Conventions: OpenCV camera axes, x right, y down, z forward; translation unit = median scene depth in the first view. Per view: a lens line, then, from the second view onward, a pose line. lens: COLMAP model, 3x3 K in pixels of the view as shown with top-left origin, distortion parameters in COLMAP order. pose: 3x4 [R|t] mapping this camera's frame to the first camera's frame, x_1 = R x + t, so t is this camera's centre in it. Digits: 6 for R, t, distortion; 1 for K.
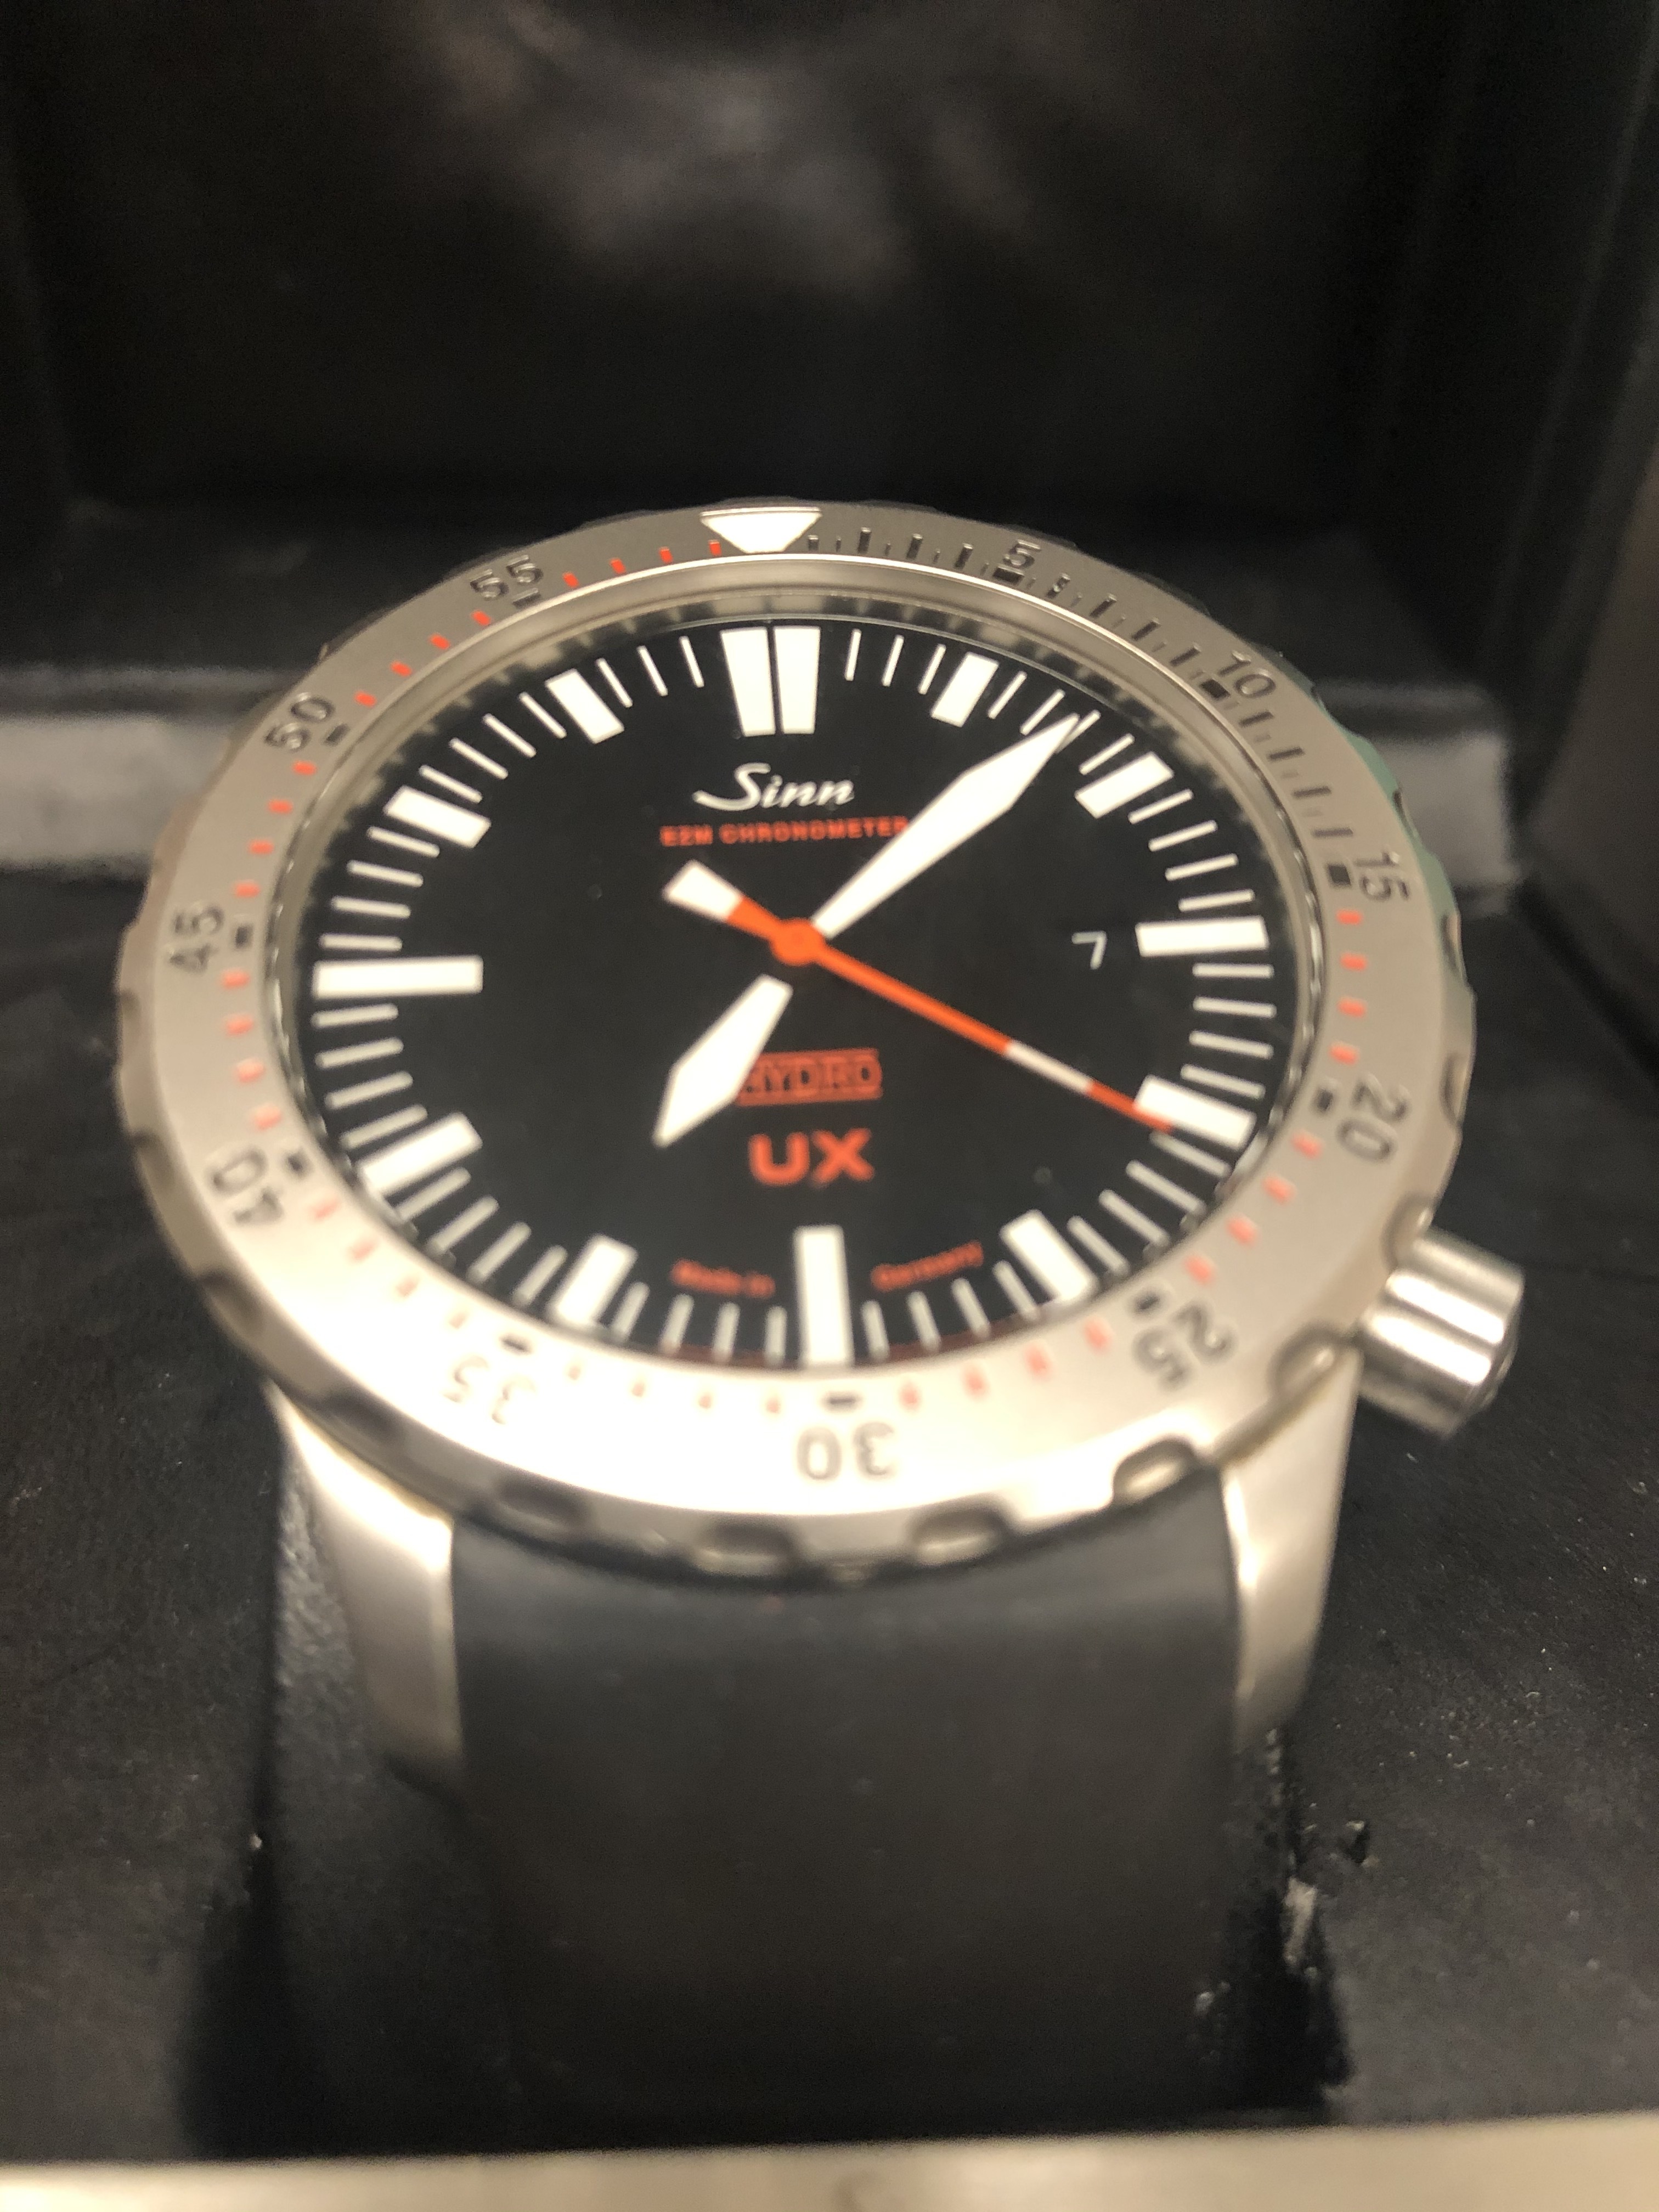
lens RADIAL K [[1804.5, 0, 834.8], [0, 1804.5, 1169.3], [0, 0, 1]] dist [0.008685, -0.000236]
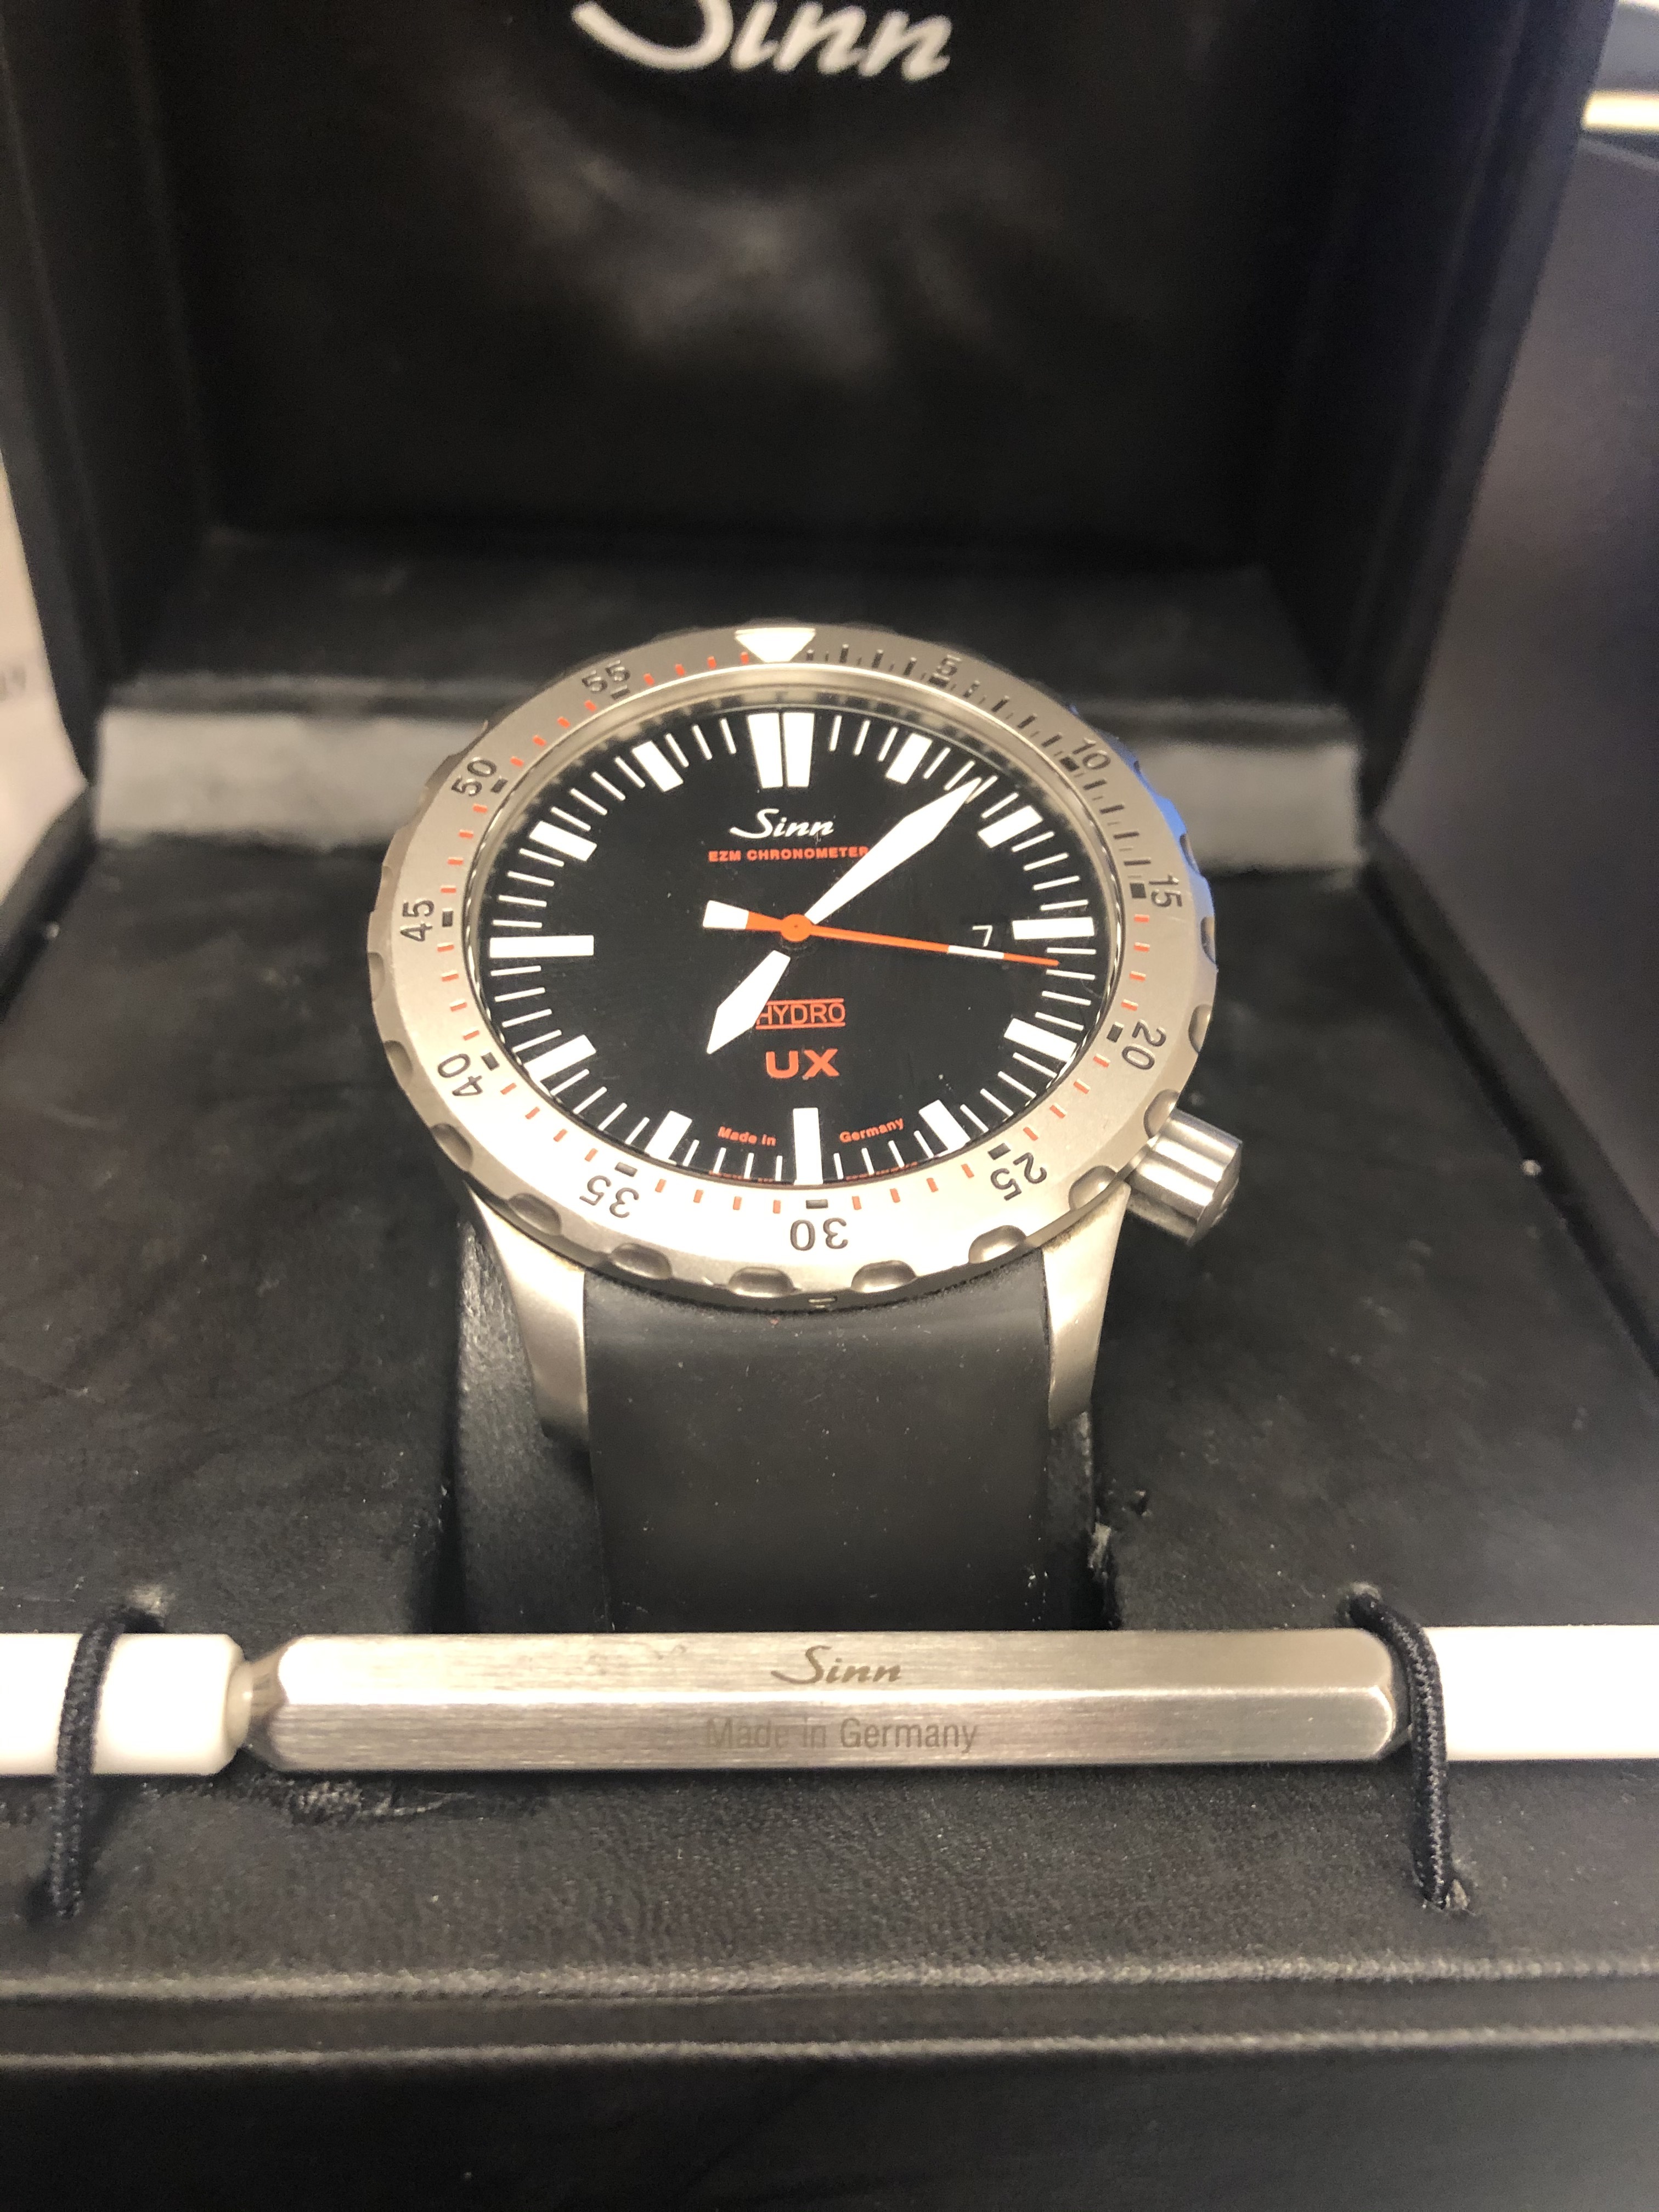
lens RADIAL K [[1804.5, 0, 843.8], [0, 1804.5, 1094.6], [0, 0, 1]] dist [0.008685, -0.000236]
pose [[0.999851, 0.015789, 0.007010, 0.012917], [-0.015795, 0.999875, 0.000872, 0.017845], [-0.006996, -0.000983, 0.999975, -0.578886]]
